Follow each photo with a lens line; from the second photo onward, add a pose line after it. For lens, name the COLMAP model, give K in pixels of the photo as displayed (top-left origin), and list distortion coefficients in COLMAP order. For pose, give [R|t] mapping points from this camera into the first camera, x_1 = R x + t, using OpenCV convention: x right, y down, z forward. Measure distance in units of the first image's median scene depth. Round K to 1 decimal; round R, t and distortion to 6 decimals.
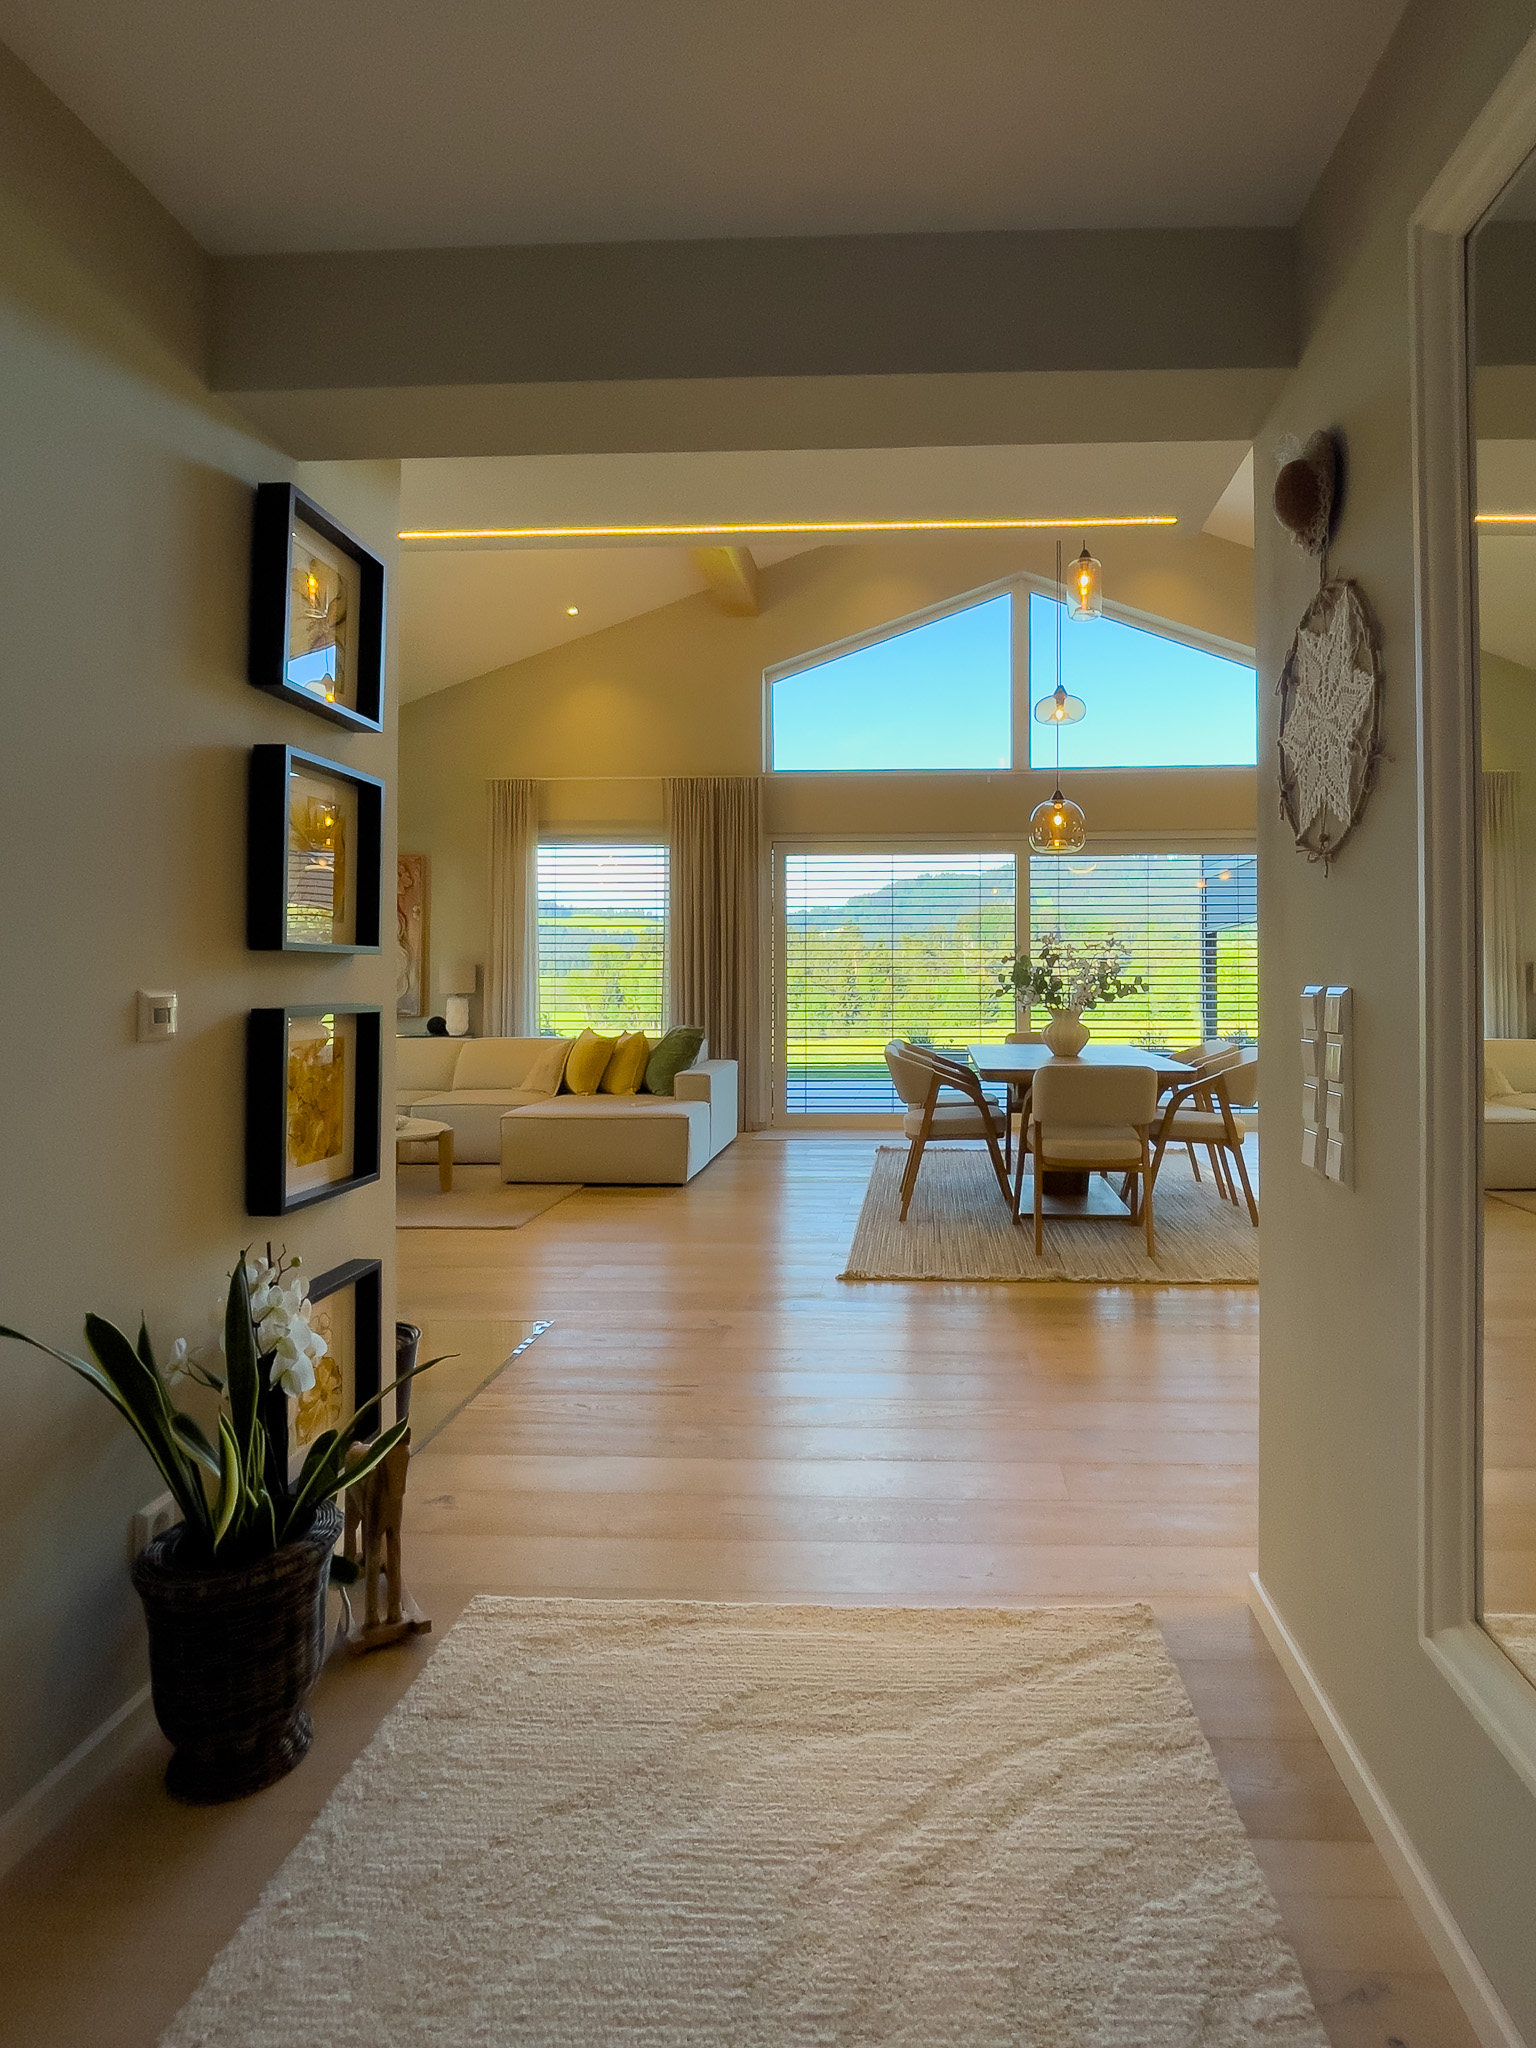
lens RADIAL K [[988.4, 0, 868.3], [0, 988.4, 965.5], [0, 0, 1]] dist [-0.003070, -0.000035]
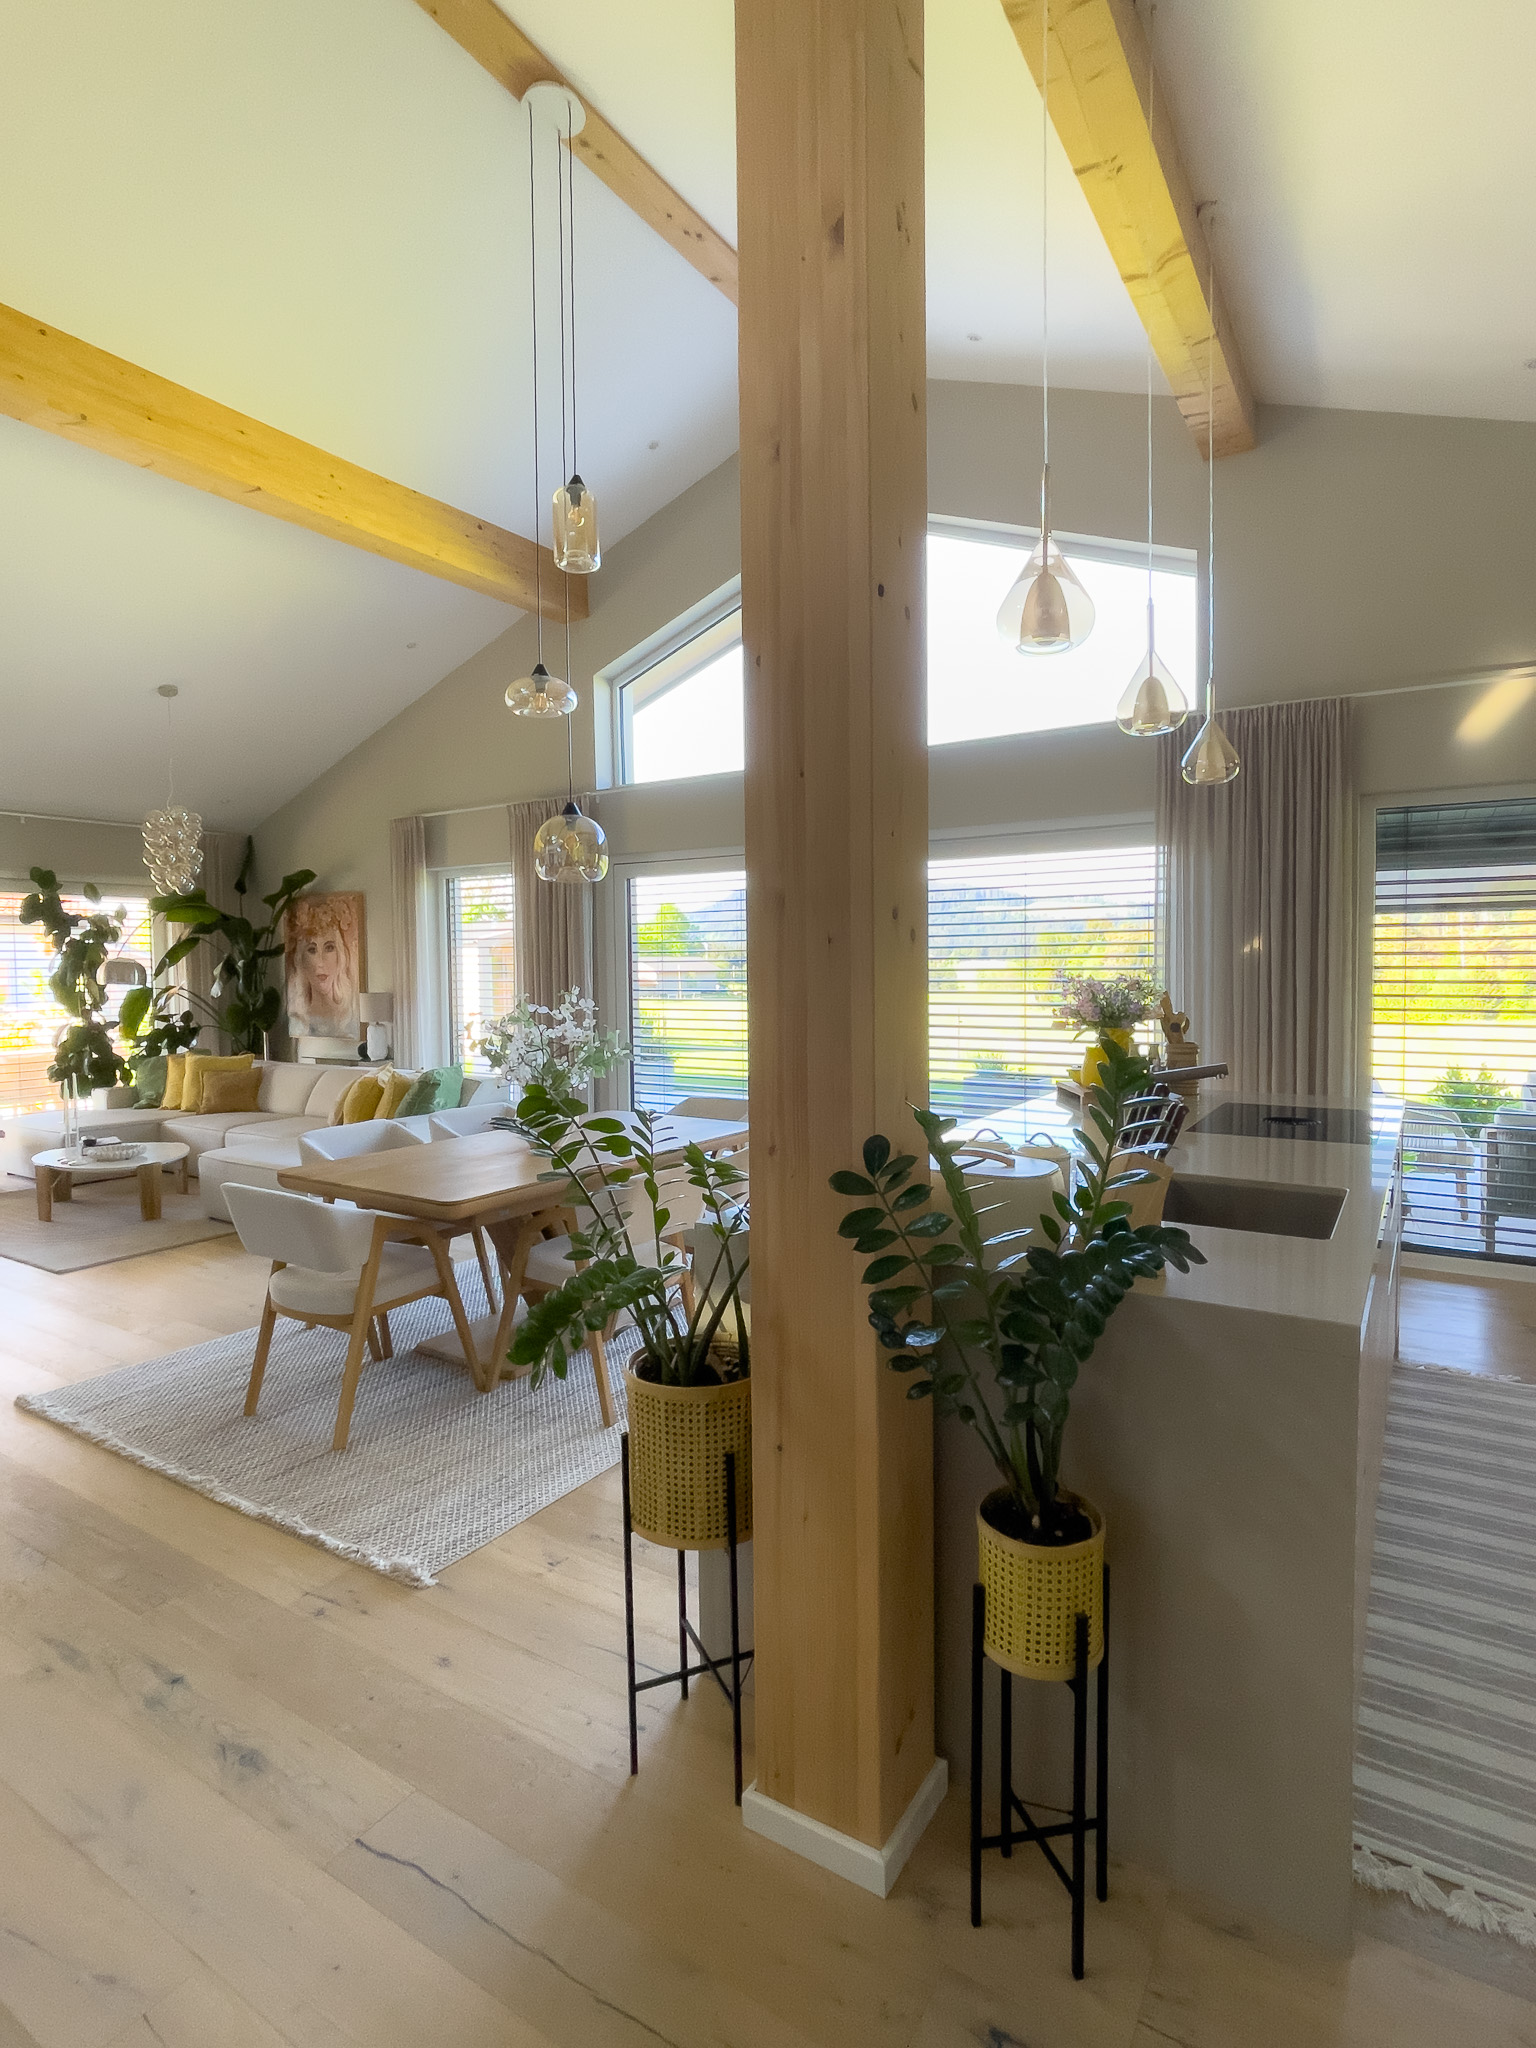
lens RADIAL K [[1009.0, 0, 770.3], [0, 1009.0, 1009.7], [0, 0, 1]] dist [-0.019543, 0.000971]
pose [[0.866252, 0.019821, -0.499214, 0.516202], [0.009047, 0.998427, 0.055340, -0.042514], [0.499526, -0.052455, 0.864709, 0.274219]]
